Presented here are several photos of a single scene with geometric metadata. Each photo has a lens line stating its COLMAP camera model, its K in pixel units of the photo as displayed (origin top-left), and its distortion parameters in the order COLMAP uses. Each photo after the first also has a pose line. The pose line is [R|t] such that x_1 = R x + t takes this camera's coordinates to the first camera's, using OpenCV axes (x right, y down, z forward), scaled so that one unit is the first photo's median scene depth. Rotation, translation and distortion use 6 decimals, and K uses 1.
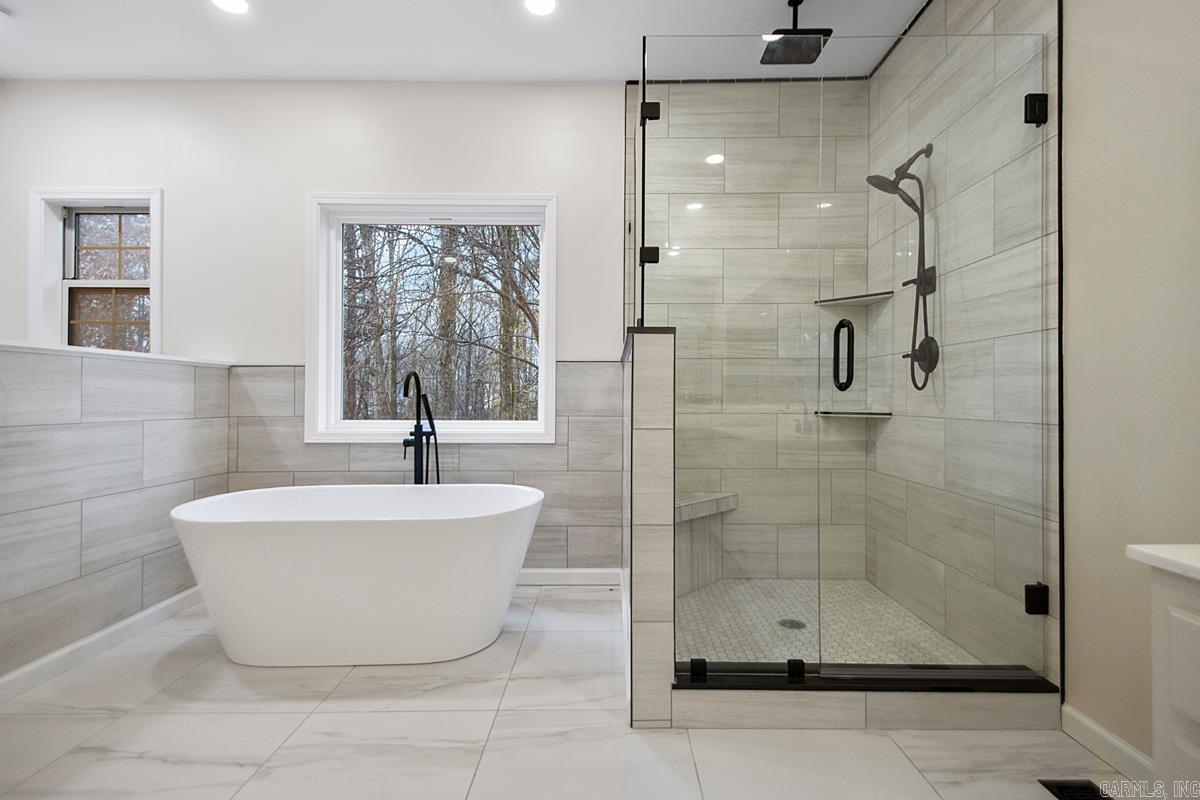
lens RADIAL K [[556.5, 0, 610.0], [0, 556.5, 391.0], [0, 0, 1]] dist [0.027049, -0.013041]
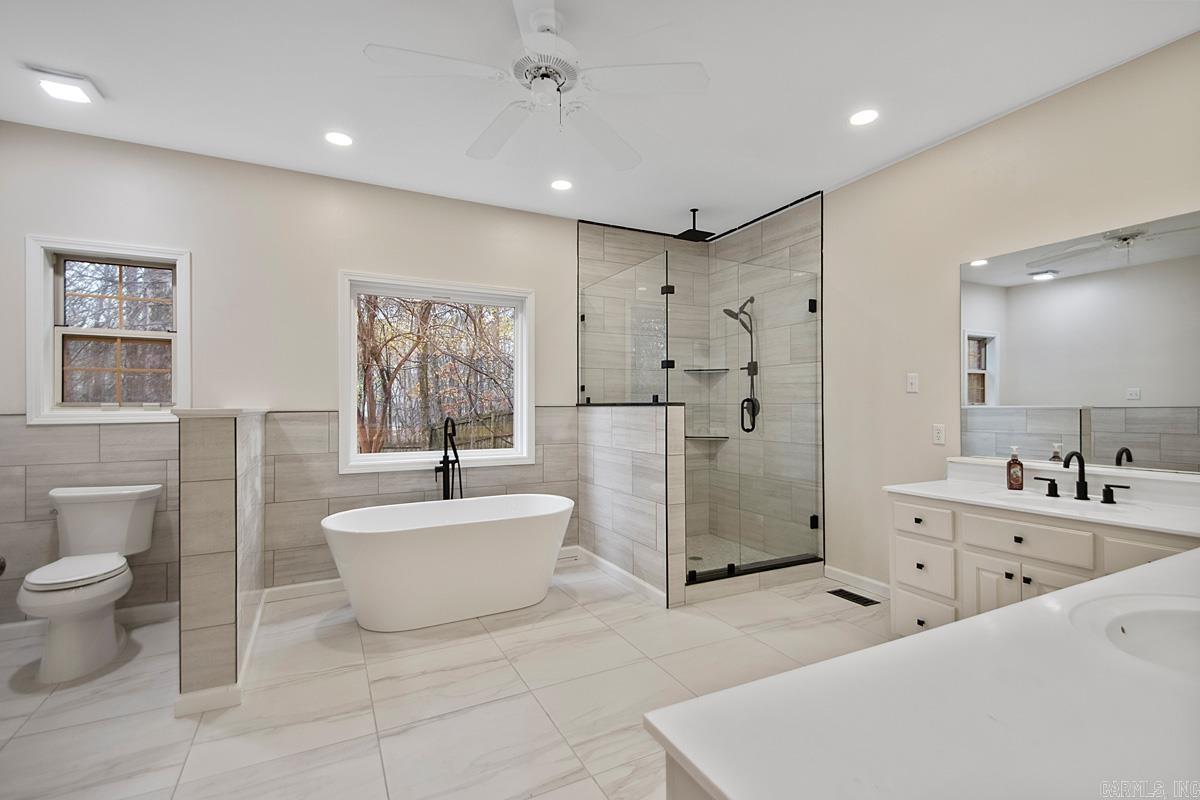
lens RADIAL K [[556.5, 0, 599.2], [0, 556.5, 396.7], [0, 0, 1]] dist [0.027049, -0.013041]
pose [[0.889654, 0.002725, 0.456627, -0.675355], [-0.000677, 0.999989, -0.004649, -0.080862], [-0.456635, 0.003827, 0.889646, -0.395534]]
